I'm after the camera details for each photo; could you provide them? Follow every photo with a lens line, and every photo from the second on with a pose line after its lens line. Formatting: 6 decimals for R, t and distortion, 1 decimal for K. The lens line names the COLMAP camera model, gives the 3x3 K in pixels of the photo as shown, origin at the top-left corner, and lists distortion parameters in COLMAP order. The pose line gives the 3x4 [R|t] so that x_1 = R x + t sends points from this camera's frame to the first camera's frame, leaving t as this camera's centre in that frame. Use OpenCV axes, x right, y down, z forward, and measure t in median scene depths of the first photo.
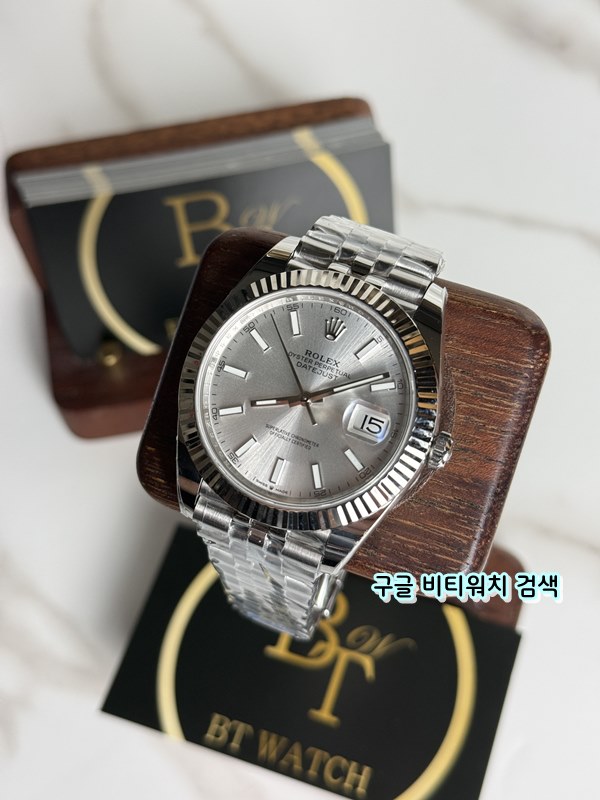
lens RADIAL K [[1145.3, 0, 300.0], [0, 1145.3, 400.0], [0, 0, 1]] dist [0.039438, -0.002643]
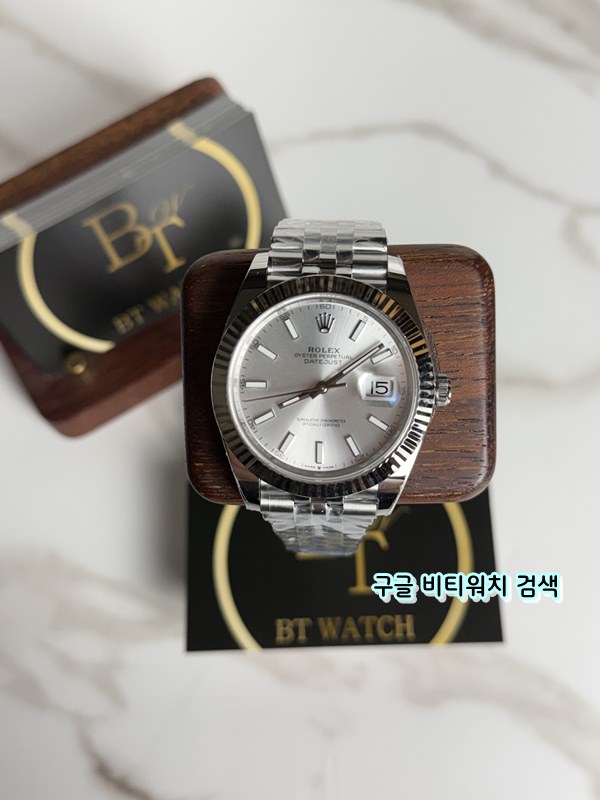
lens RADIAL K [[948.5, 0, 300.0], [0, 948.5, 400.0], [0, 0, 1]] dist [0.088410, -0.022069]
pose [[0.935459, -0.339015, 0.099922, -0.115635], [0.322532, 0.934454, 0.150896, -0.140359], [-0.144529, -0.108929, 0.983487, 0.043828]]
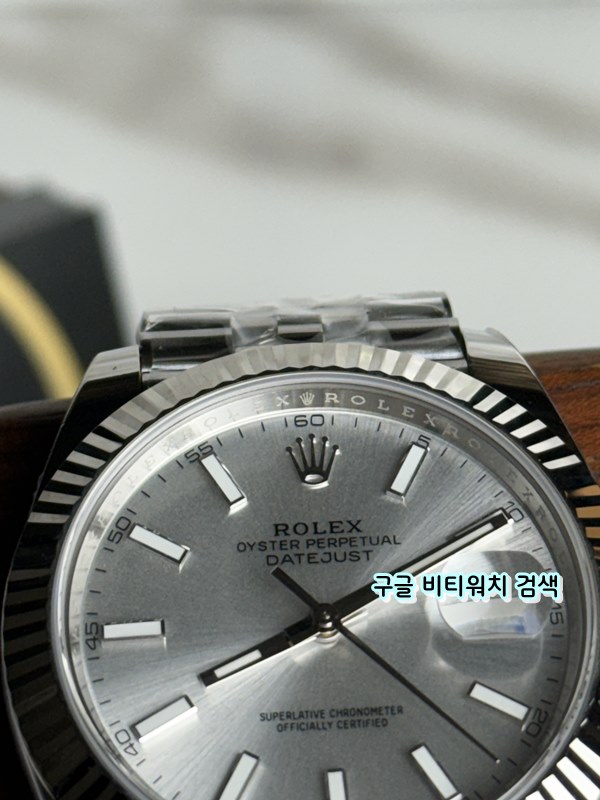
lens RADIAL K [[2855.9, 0, 300.0], [0, 2855.9, 400.0], [0, 0, 1]] dist [0.051080, 0.795232]
pose [[0.888686, -0.281423, 0.361993, -0.341990], [0.409997, 0.841185, -0.352577, 0.281991], [-0.205280, 0.461746, 0.862932, 0.085040]]
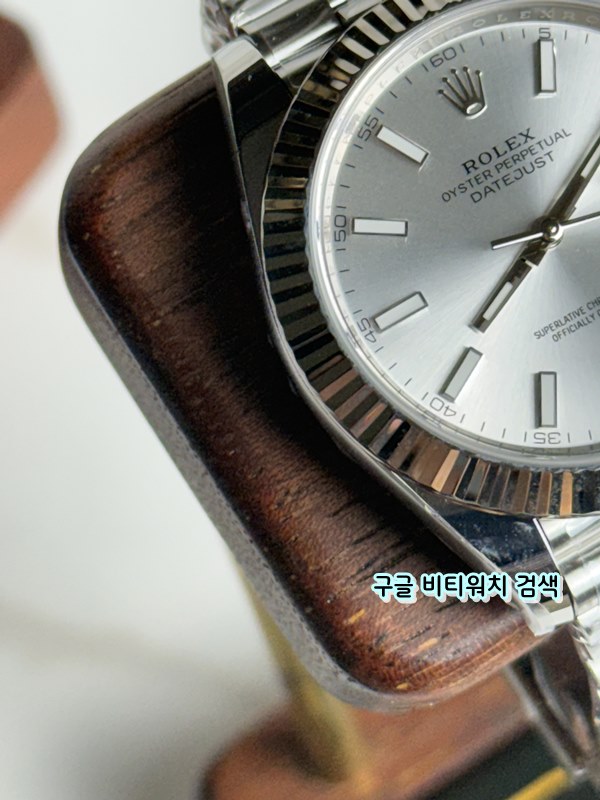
lens RADIAL K [[2855.9, 0, 300.0], [0, 2855.9, 400.0], [0, 0, 1]] dist [0.051080, 0.795232]
pose [[0.600551, -0.725626, 0.335866, -0.477671], [0.756845, 0.651364, 0.053958, -0.091882], [-0.257924, 0.221794, 0.940363, -0.035226]]
